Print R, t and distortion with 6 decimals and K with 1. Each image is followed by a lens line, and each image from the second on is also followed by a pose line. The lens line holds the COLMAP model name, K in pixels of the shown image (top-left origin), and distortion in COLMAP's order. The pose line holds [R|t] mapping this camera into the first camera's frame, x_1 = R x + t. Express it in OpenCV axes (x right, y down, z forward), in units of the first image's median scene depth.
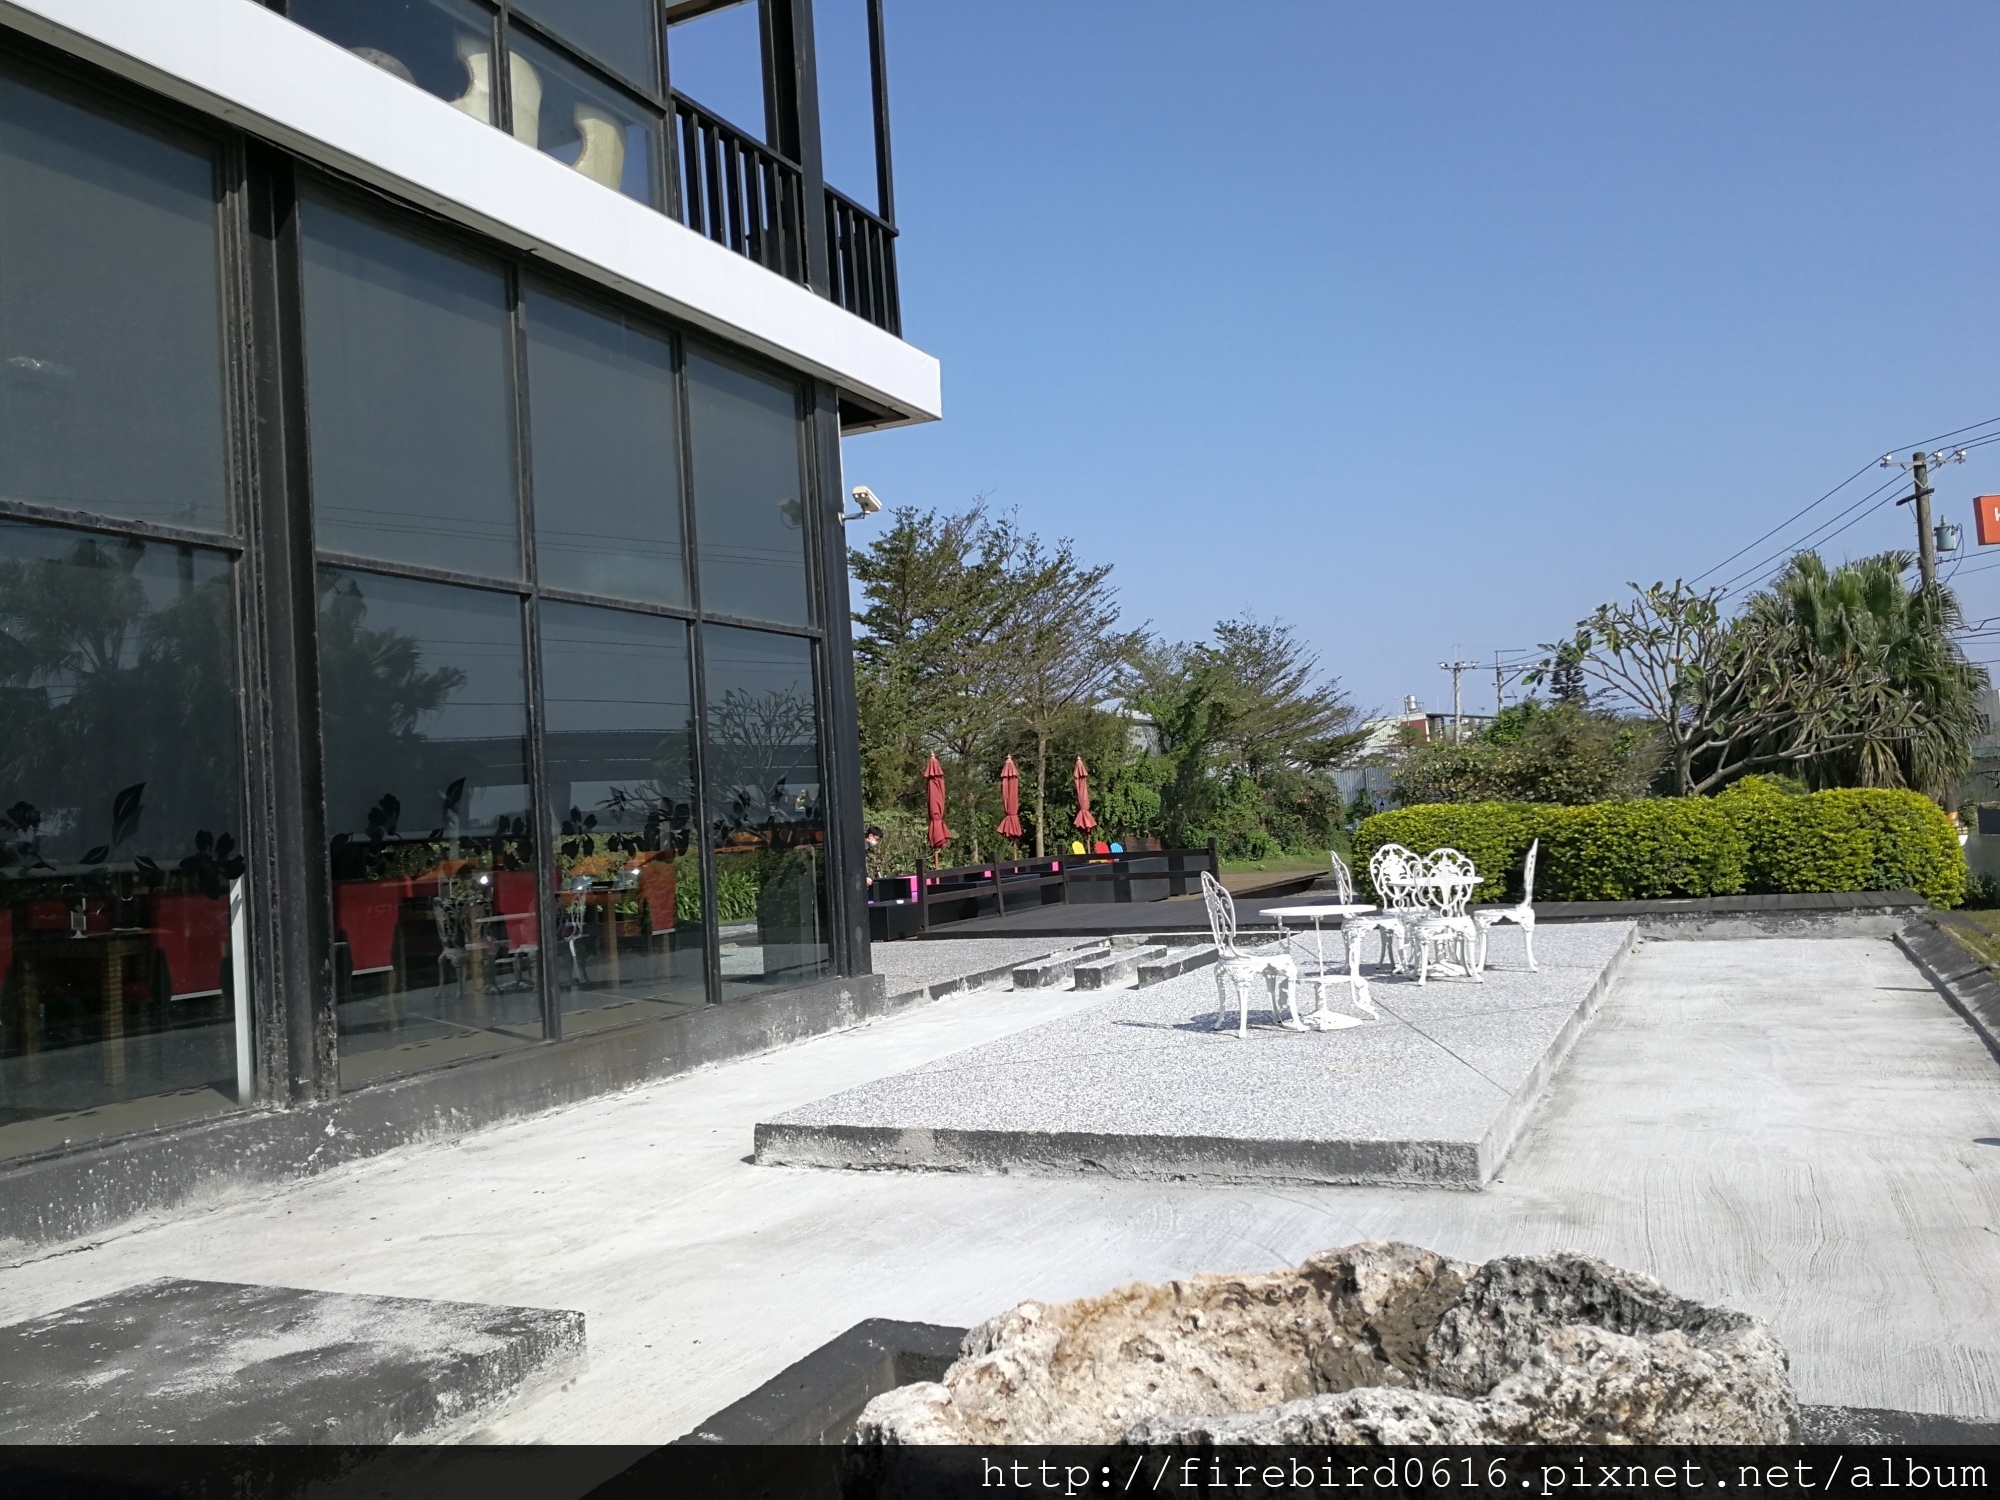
lens RADIAL K [[1617.5, 0, 1000.0], [0, 1617.5, 750.0], [0, 0, 1]] dist [0.000395, 0.000620]
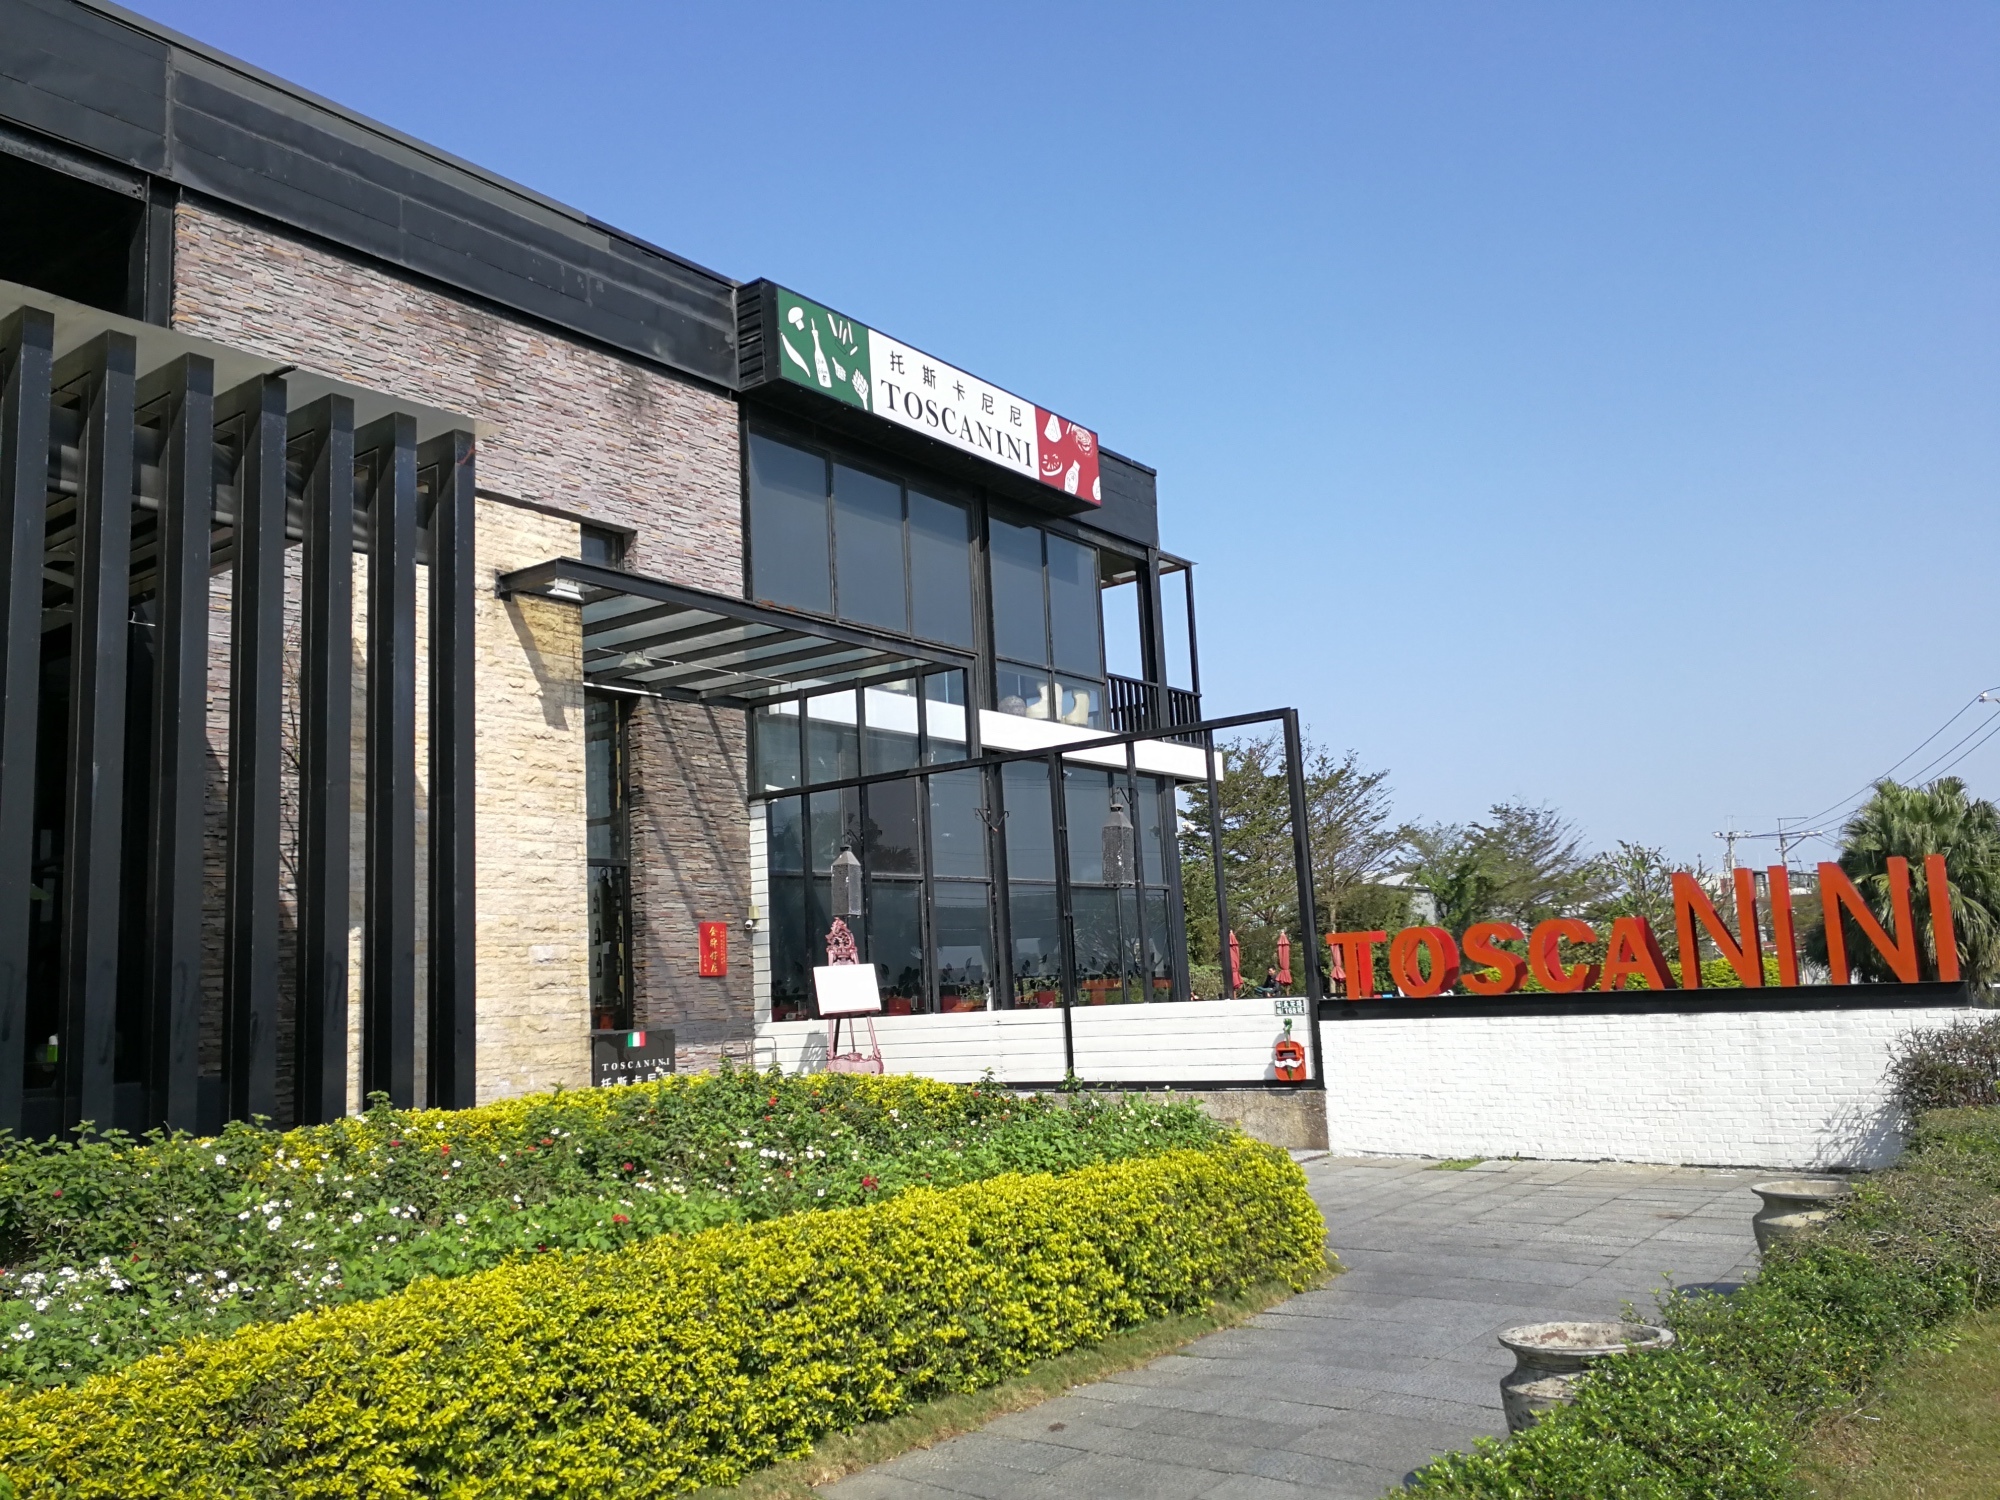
lens RADIAL K [[1617.5, 0, 1000.0], [0, 1617.5, 750.0], [0, 0, 1]] dist [0.000395, 0.000620]
pose [[0.979943, -0.019926, -0.198281, 0.025962], [0.001276, 0.995596, -0.093743, -0.012492], [0.199276, 0.091609, 0.975652, -0.299138]]
